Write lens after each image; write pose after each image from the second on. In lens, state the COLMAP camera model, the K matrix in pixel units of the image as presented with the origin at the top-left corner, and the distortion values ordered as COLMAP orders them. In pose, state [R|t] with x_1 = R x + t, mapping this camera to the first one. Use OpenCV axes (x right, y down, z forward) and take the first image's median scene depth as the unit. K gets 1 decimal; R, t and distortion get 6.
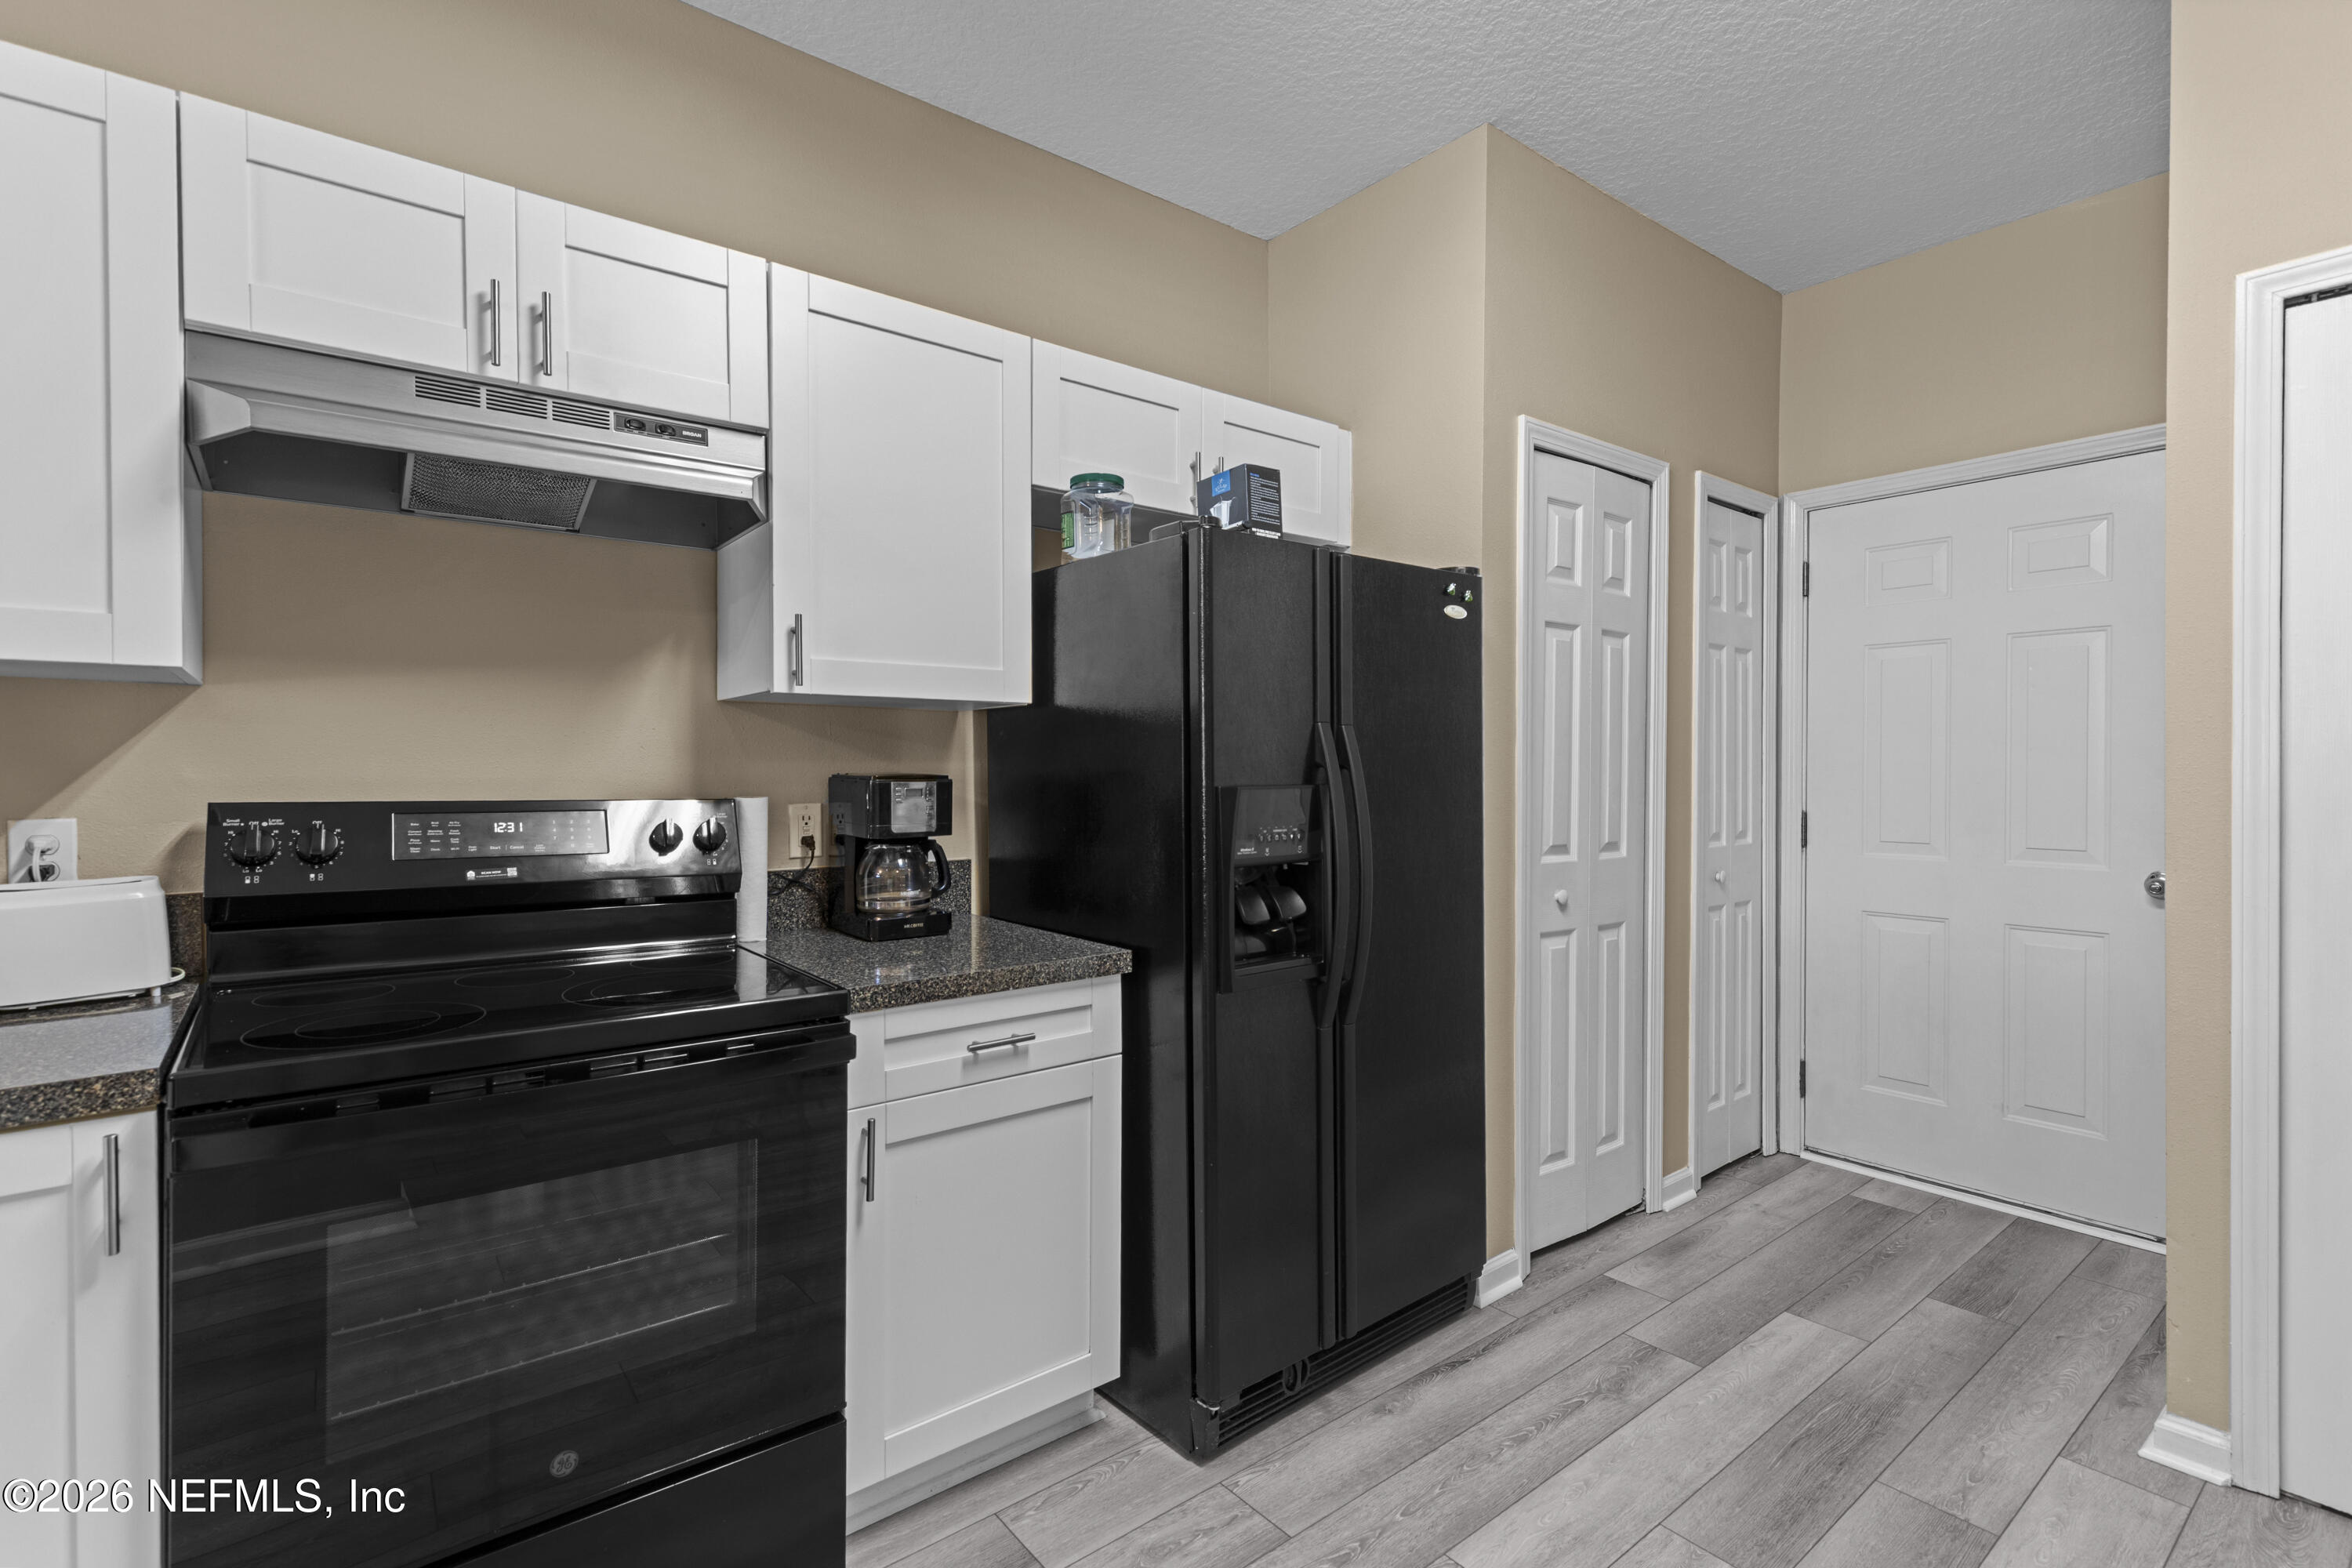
lens RADIAL K [[1073.7, 0, 1154.1], [0, 1073.7, 786.3], [0, 0, 1]] dist [0.003118, -0.001038]
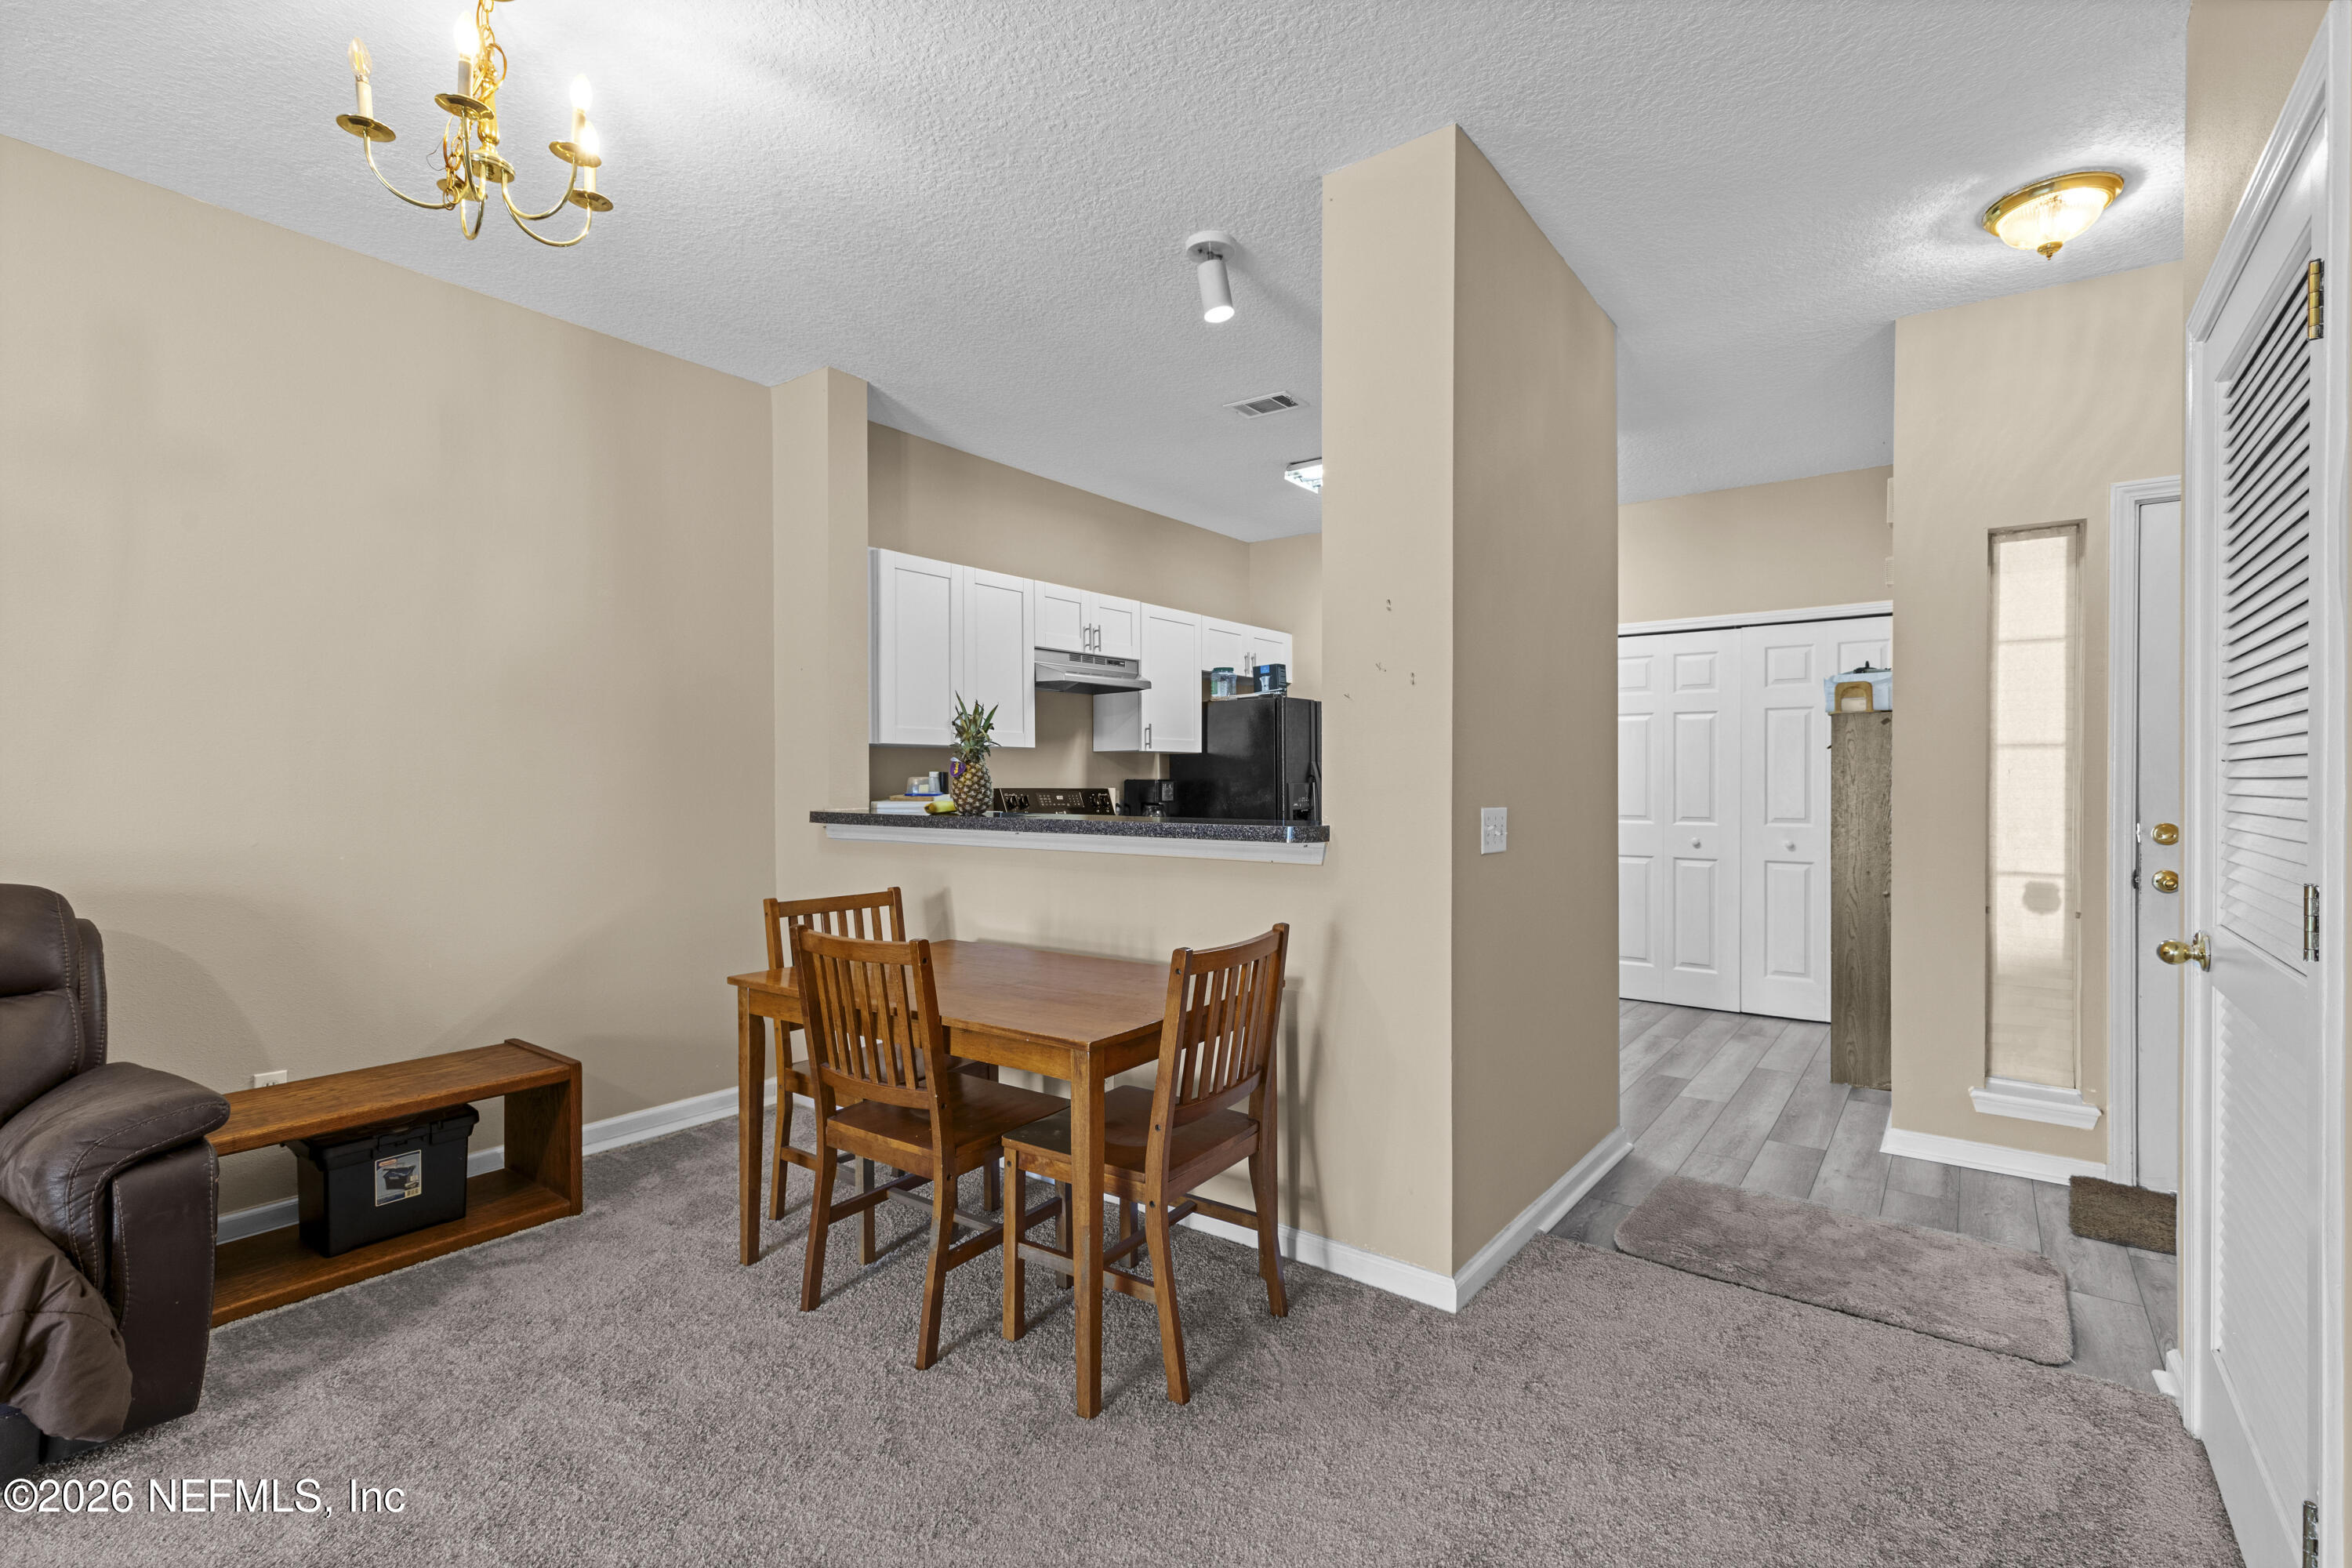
lens RADIAL K [[1073.7, 0, 1158.5], [0, 1073.7, 788.9], [0, 0, 1]] dist [0.003118, -0.001038]
pose [[0.965789, -0.006609, 0.259243, -0.883506], [0.008117, 0.999956, -0.004747, 0.020893], [-0.259200, 0.006689, 0.965800, -1.483409]]
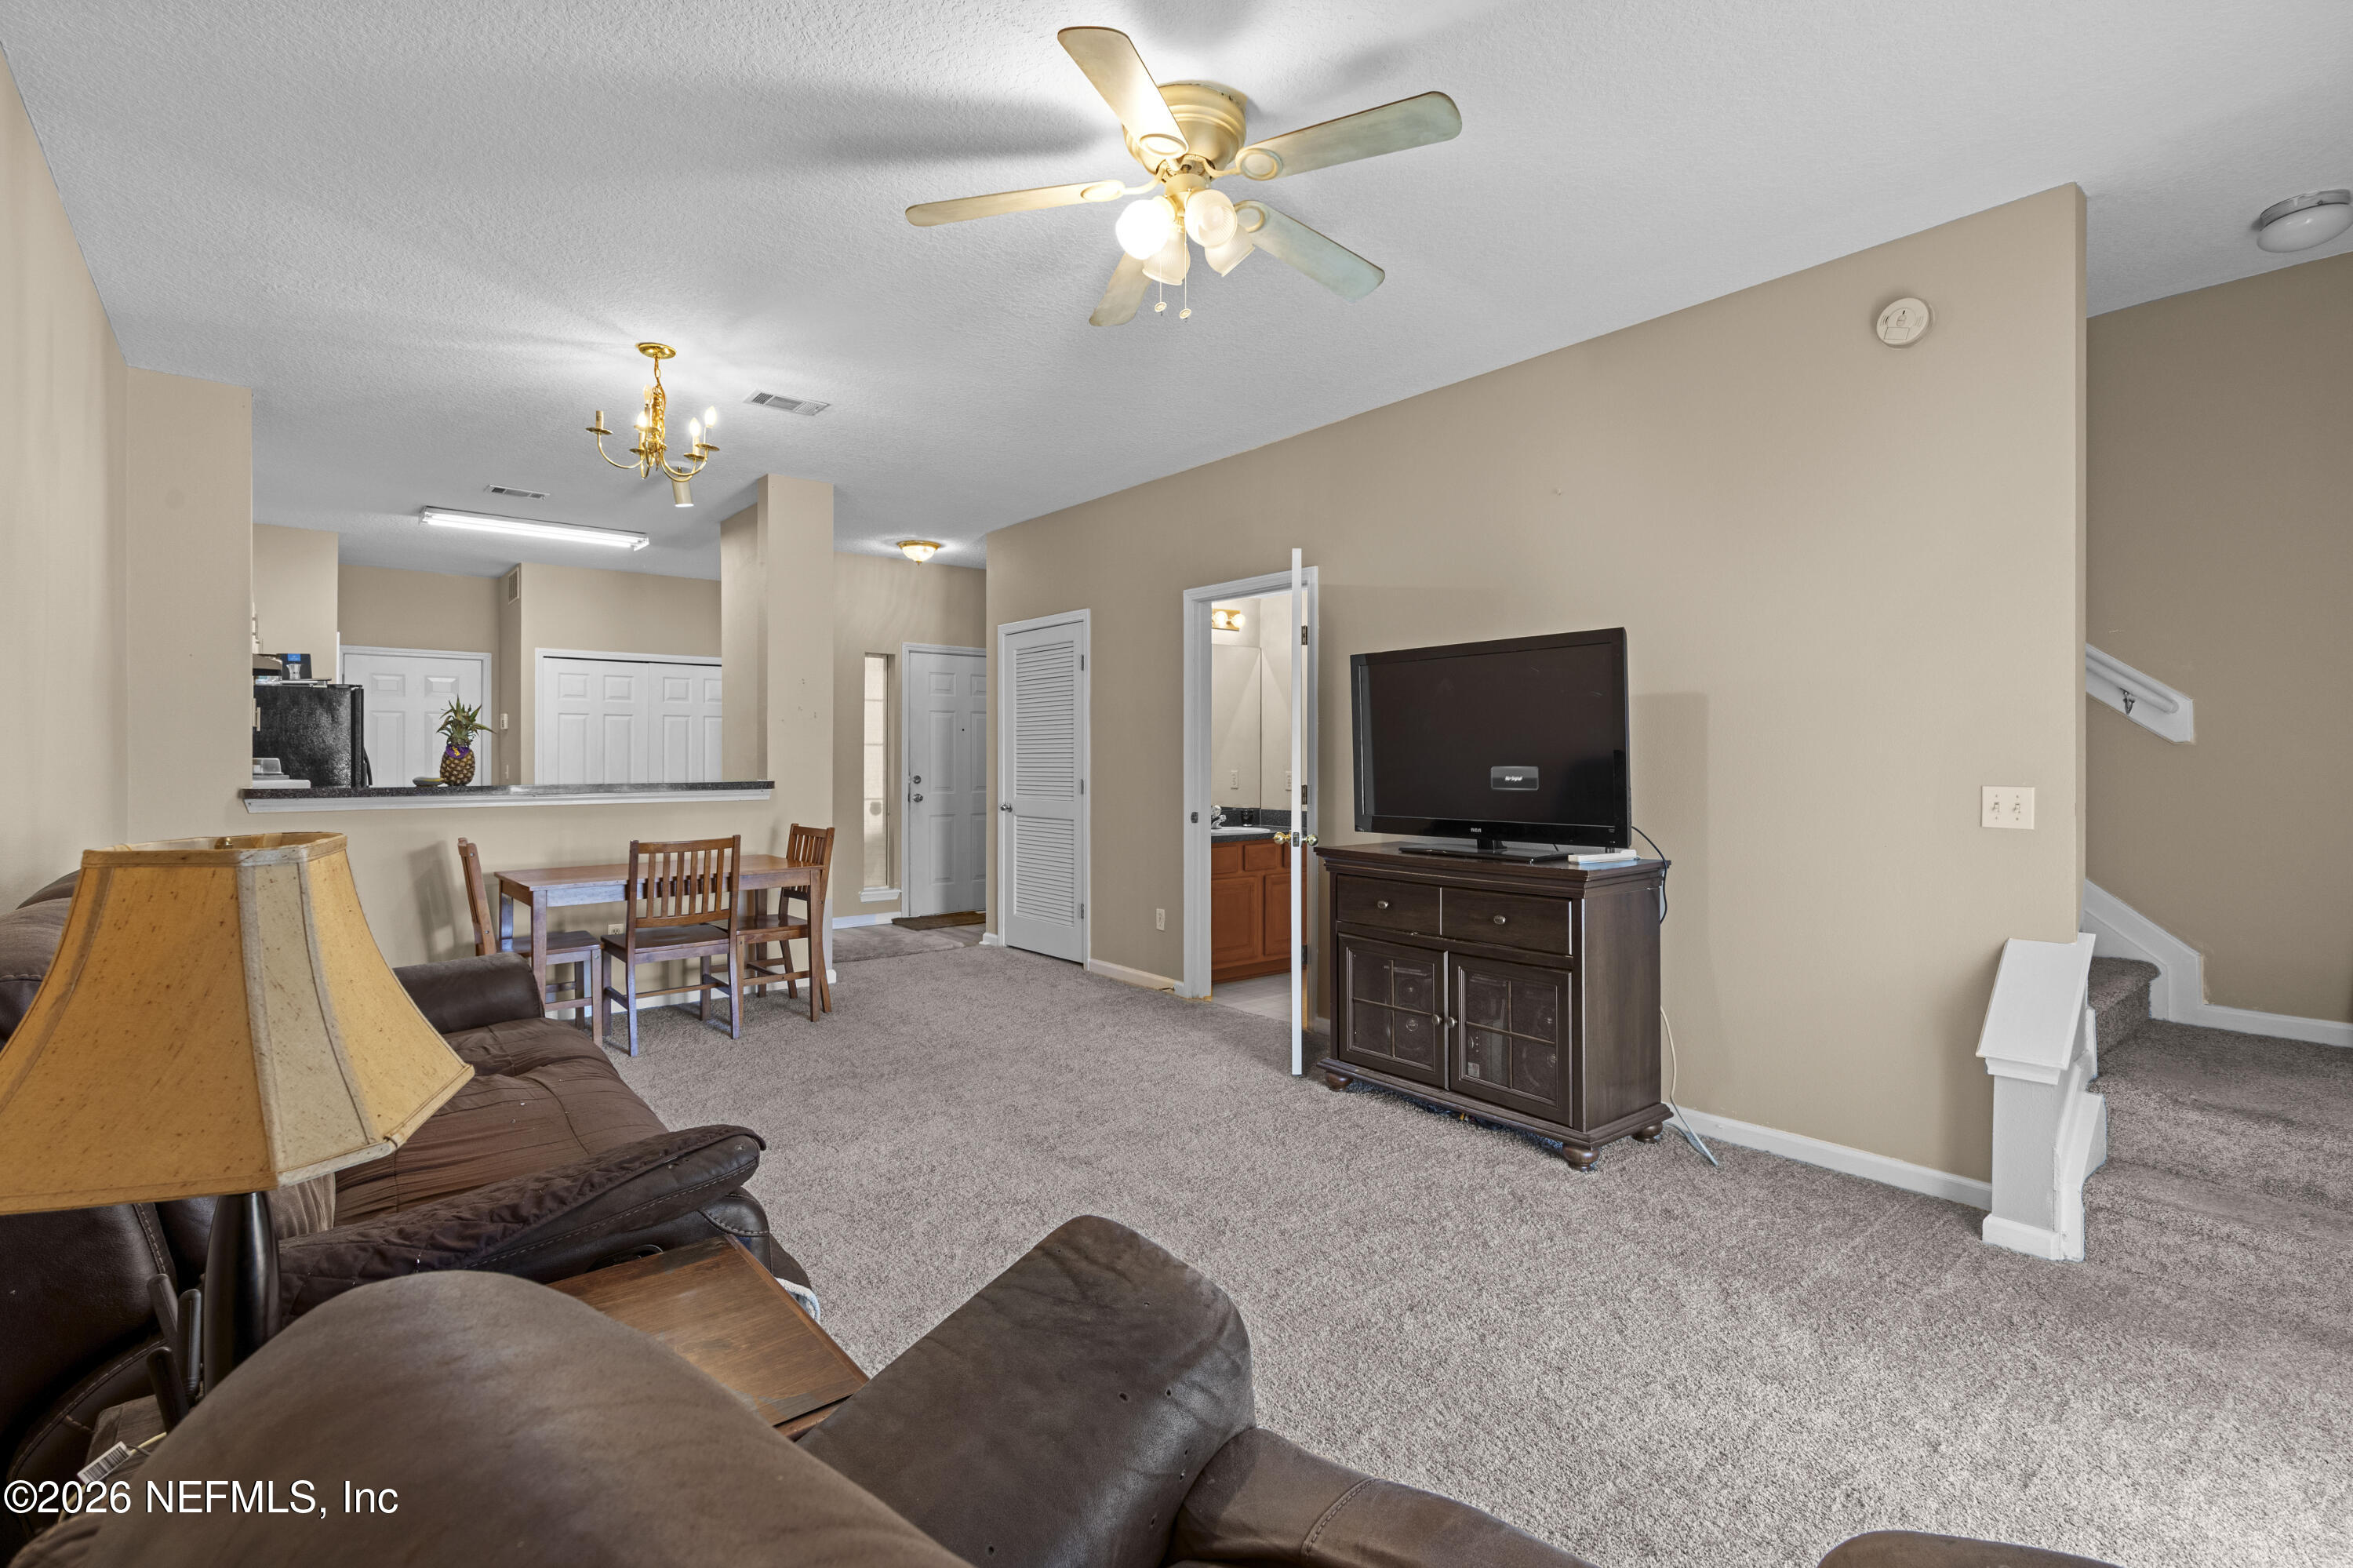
lens RADIAL K [[1074.2, 0, 1195.6], [0, 1074.2, 760.7], [0, 0, 1]] dist [0.003118, -0.001038]
pose [[-0.041888, -0.006923, 0.999098, -2.926784], [0.016702, 0.999831, 0.007628, 0.007017], [-0.998983, 0.017006, -0.041765, -1.269714]]
